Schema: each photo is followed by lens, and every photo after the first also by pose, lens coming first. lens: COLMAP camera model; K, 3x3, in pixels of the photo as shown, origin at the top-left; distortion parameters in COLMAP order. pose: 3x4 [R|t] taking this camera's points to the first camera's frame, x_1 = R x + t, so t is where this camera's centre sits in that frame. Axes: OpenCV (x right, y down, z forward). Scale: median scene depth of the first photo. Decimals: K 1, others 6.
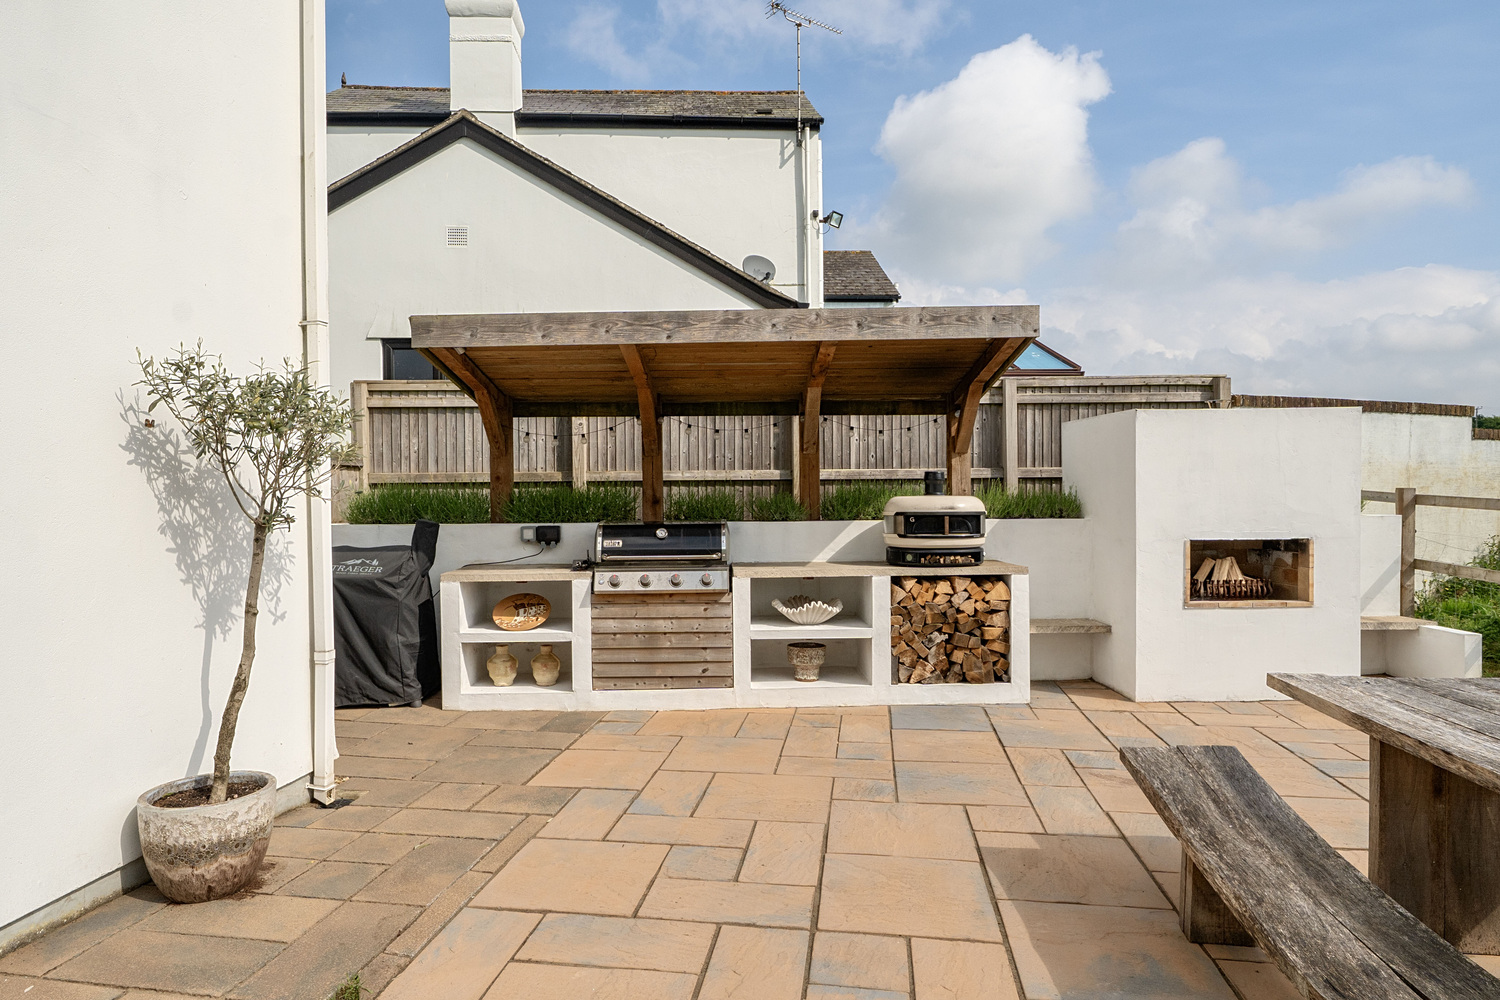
lens RADIAL K [[866.5, 0, 738.2], [0, 866.5, 502.6], [0, 0, 1]] dist [-0.001311, -0.001223]
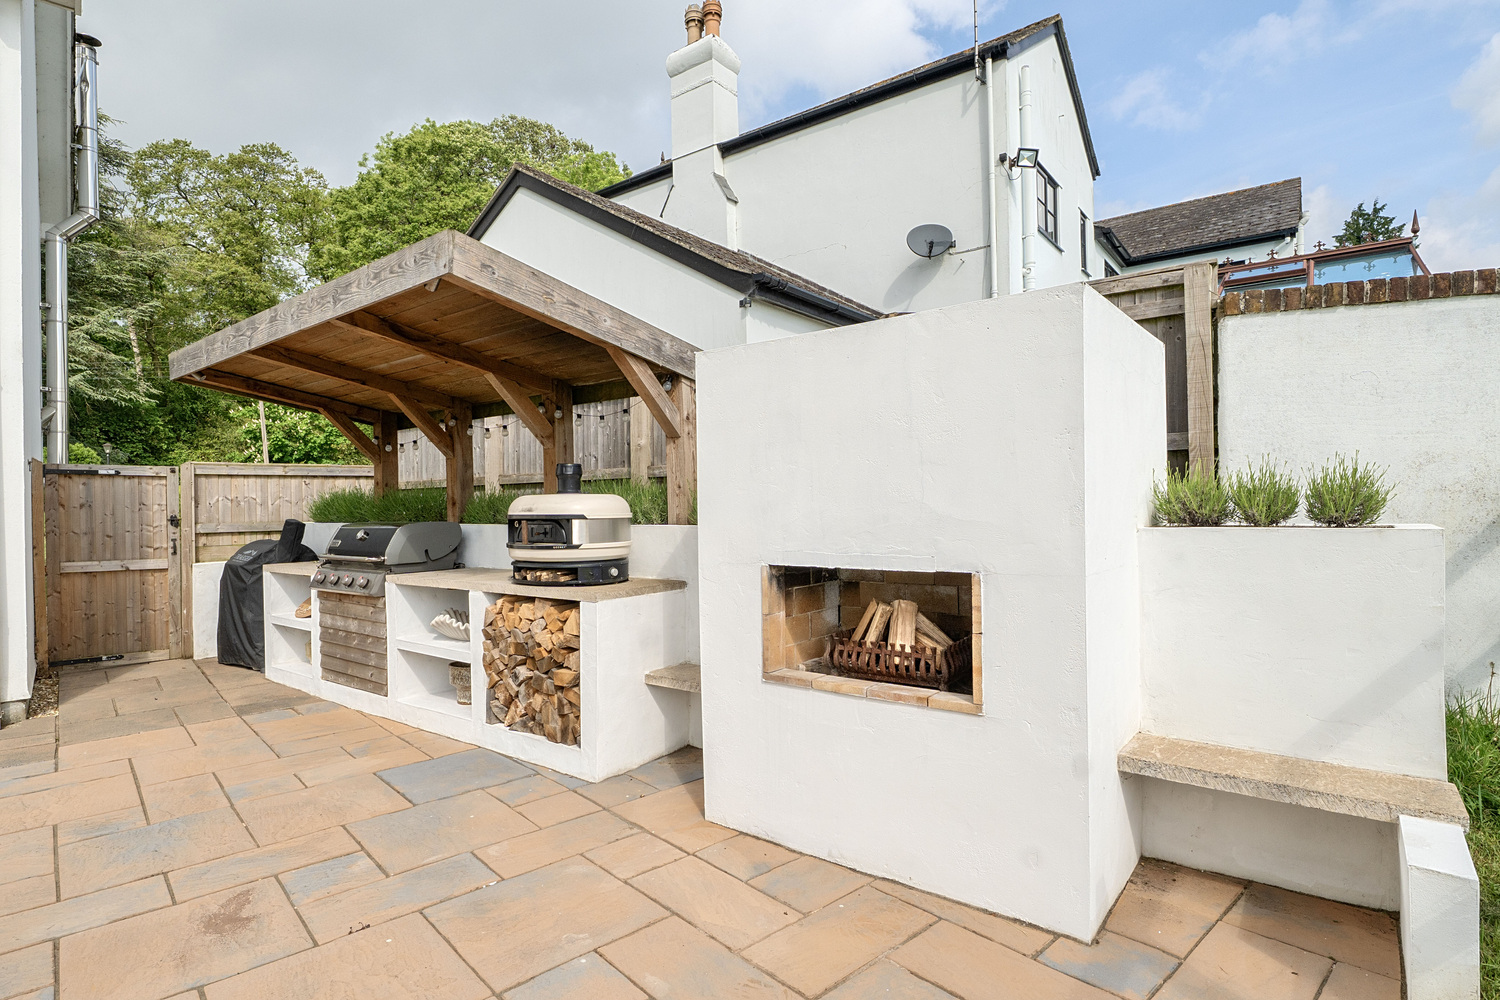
lens RADIAL K [[784.6, 0, 750.0], [0, 784.6, 500.0], [0, 0, 1]] dist [-0.004113, -0.002009]
pose [[0.765114, -0.006495, -0.643861, 0.846870], [0.002573, 0.999972, -0.007029, 0.003014], [0.643889, 0.003722, 0.765110, 0.584268]]
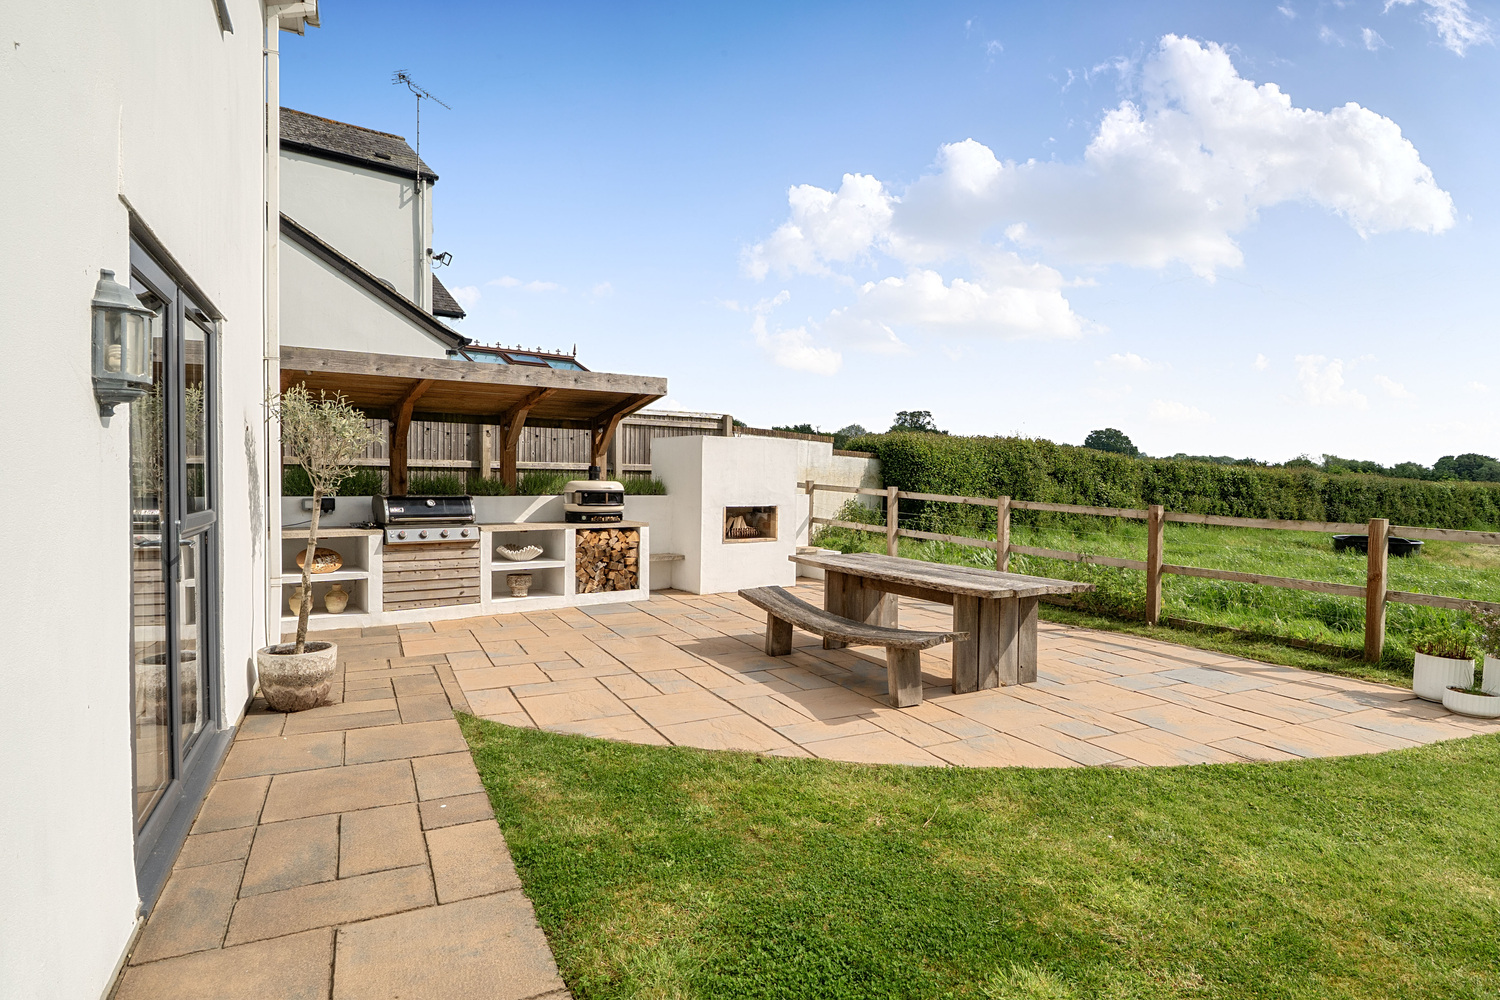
lens RADIAL K [[784.6, 0, 750.0], [0, 784.6, 500.0], [0, 0, 1]] dist [-0.004113, -0.002009]
pose [[0.811047, 0.002456, 0.584975, -0.426295], [-0.012271, 0.999843, 0.012815, 0.006255], [-0.584852, -0.017572, 0.810950, -0.404451]]
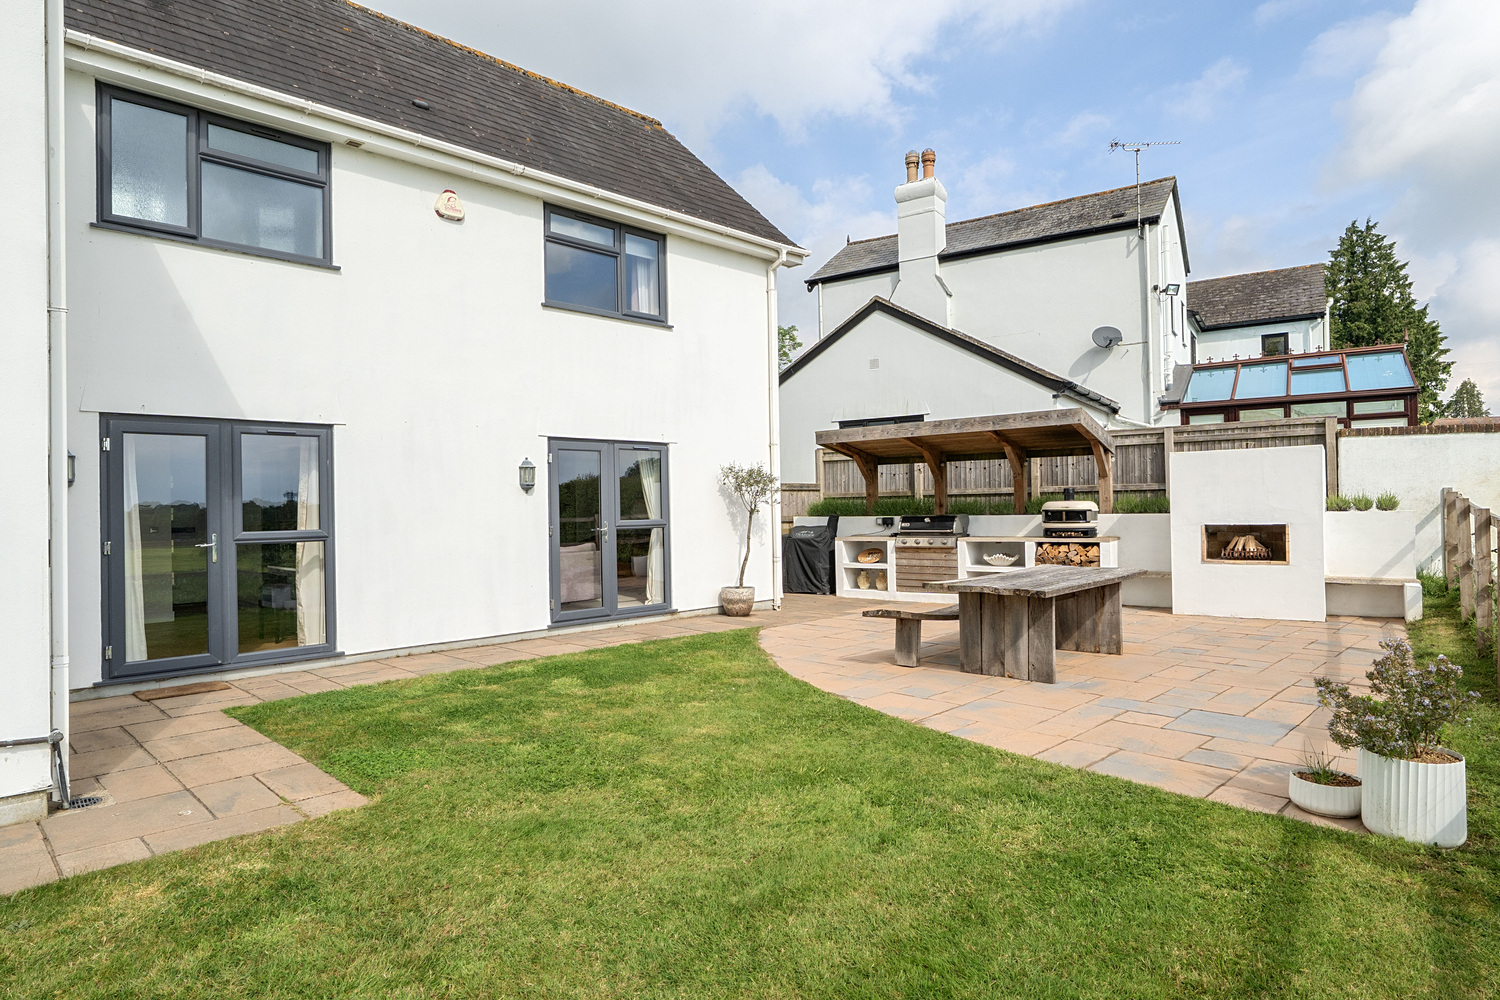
lens RADIAL K [[895.4, 0, 750.0], [0, 895.4, 500.0], [0, 0, 1]] dist [0.018249, -0.001876]
pose [[0.813263, -0.011328, -0.581787, 0.832808], [0.005009, 0.999910, -0.012467, 0.011121], [0.581875, 0.007224, 0.813246, -1.038796]]
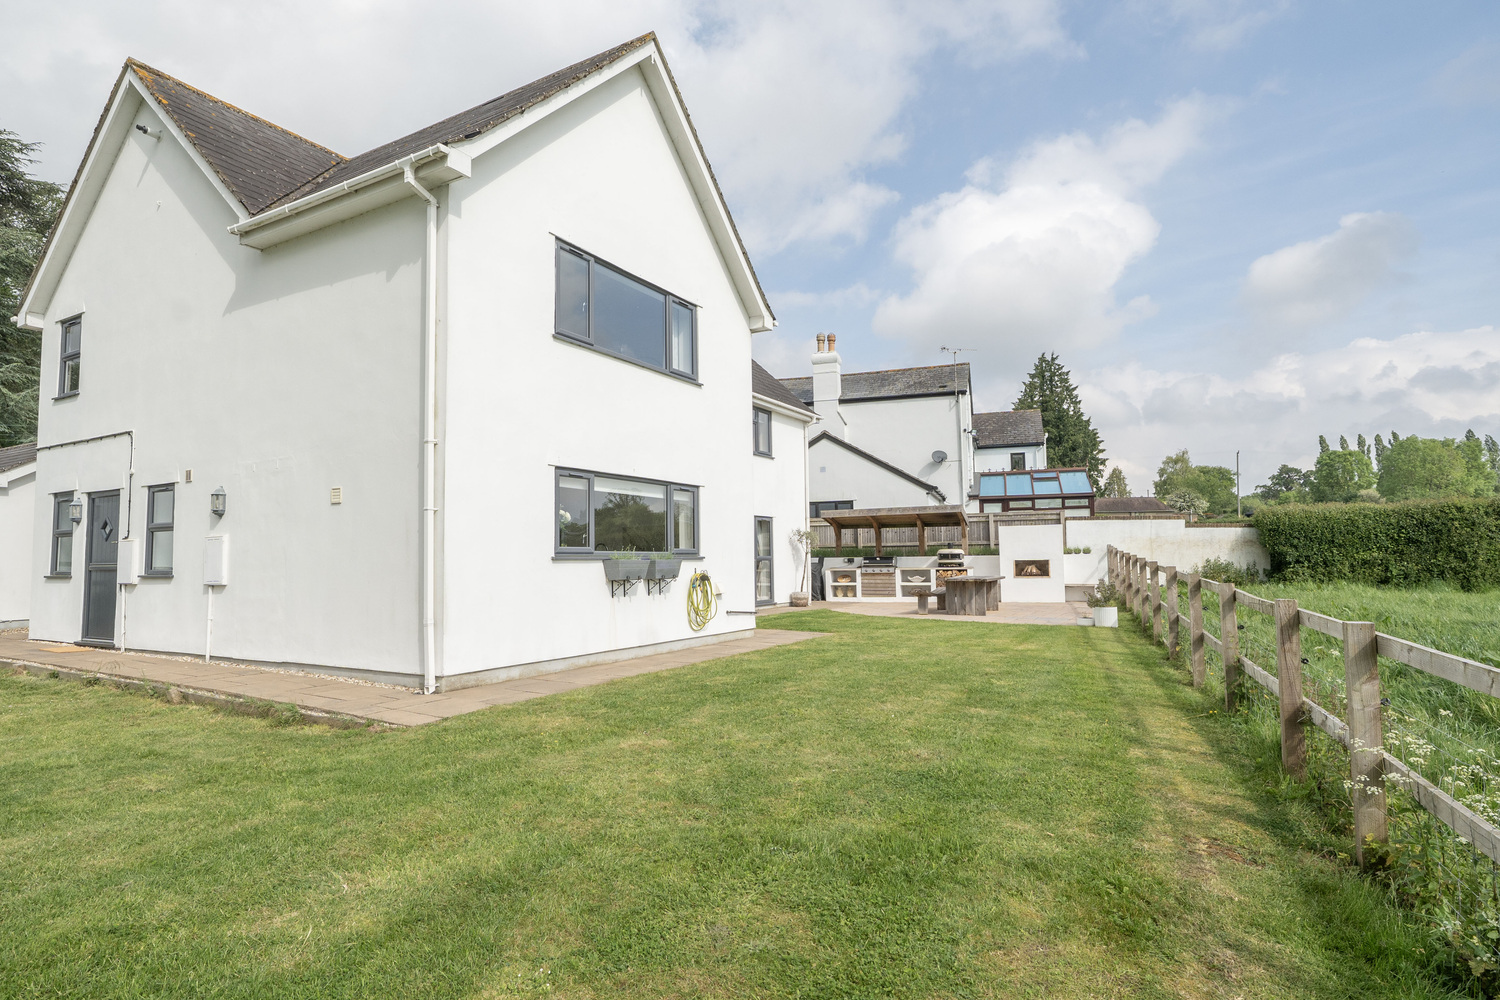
lens RADIAL K [[895.4, 0, 750.0], [0, 895.4, 500.0], [0, 0, 1]] dist [0.018249, -0.001876]
pose [[0.942860, -0.027901, -0.332018, 0.737379], [0.001876, 0.996917, -0.078447, 0.087587], [0.333183, 0.073341, 0.940006, -3.122842]]
